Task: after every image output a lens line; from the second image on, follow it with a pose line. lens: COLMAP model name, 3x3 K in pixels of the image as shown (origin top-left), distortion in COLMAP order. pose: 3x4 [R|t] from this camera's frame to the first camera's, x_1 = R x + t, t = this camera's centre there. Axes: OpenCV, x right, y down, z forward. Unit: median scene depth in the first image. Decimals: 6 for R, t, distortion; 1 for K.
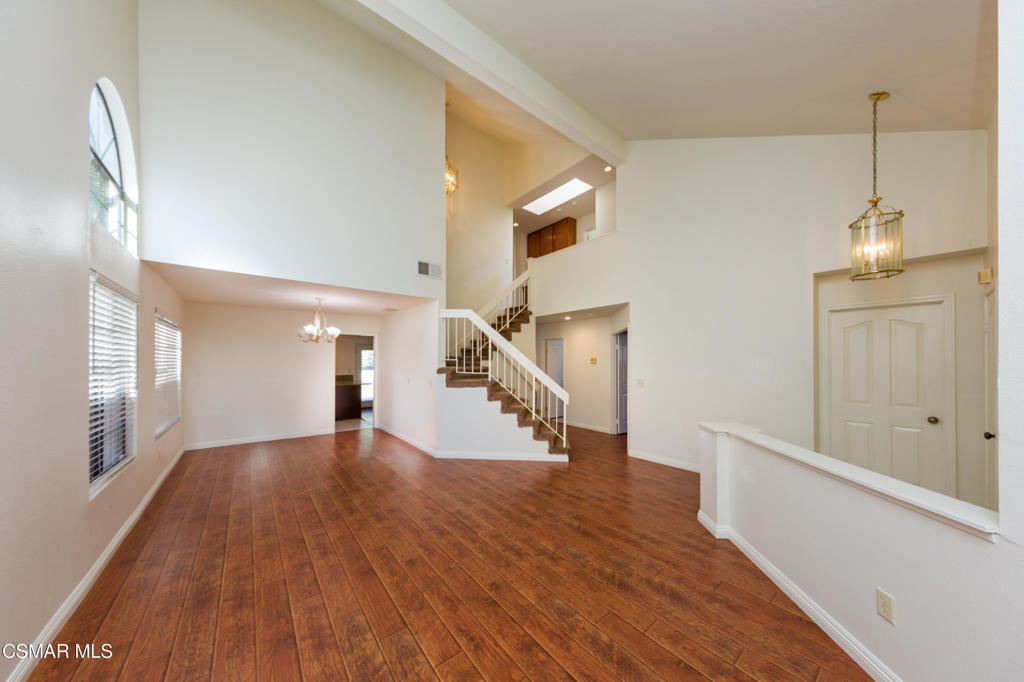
lens RADIAL K [[332.3, 0, 518.7], [0, 332.3, 360.0], [0, 0, 1]] dist [-0.001275, -0.000303]
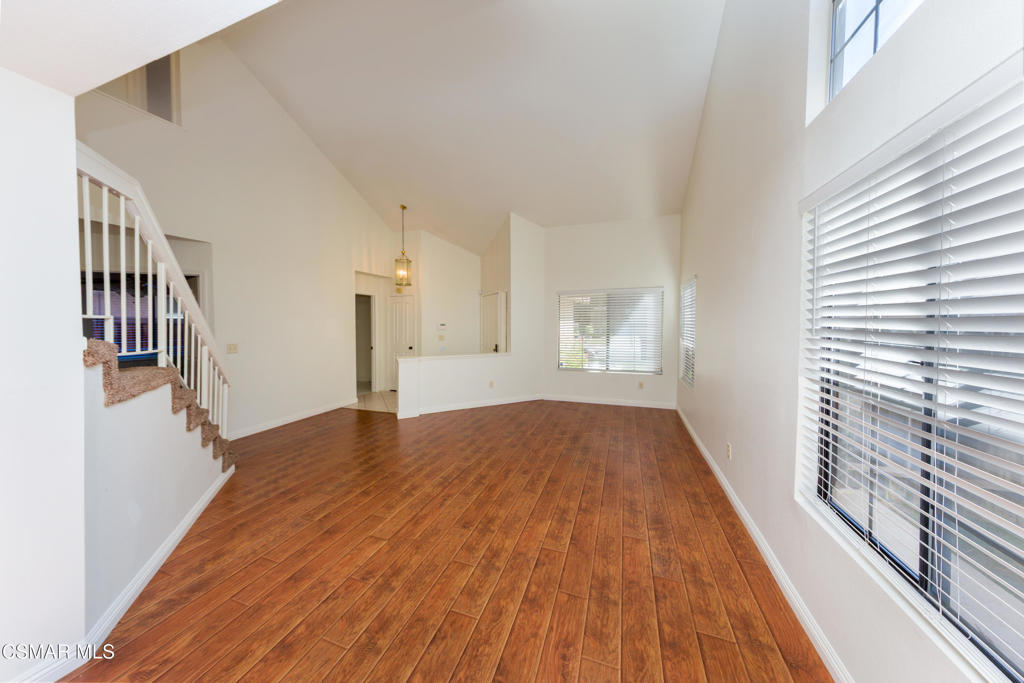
lens RADIAL K [[332.3, 0, 512.2], [0, 332.3, 324.7], [0, 0, 1]] dist [-0.001275, -0.000303]
pose [[-0.531585, -0.006995, 0.846976, -1.219744], [0.000016, 0.999966, 0.008269, 0.007299], [-0.847005, 0.004409, -0.531566, 1.506940]]
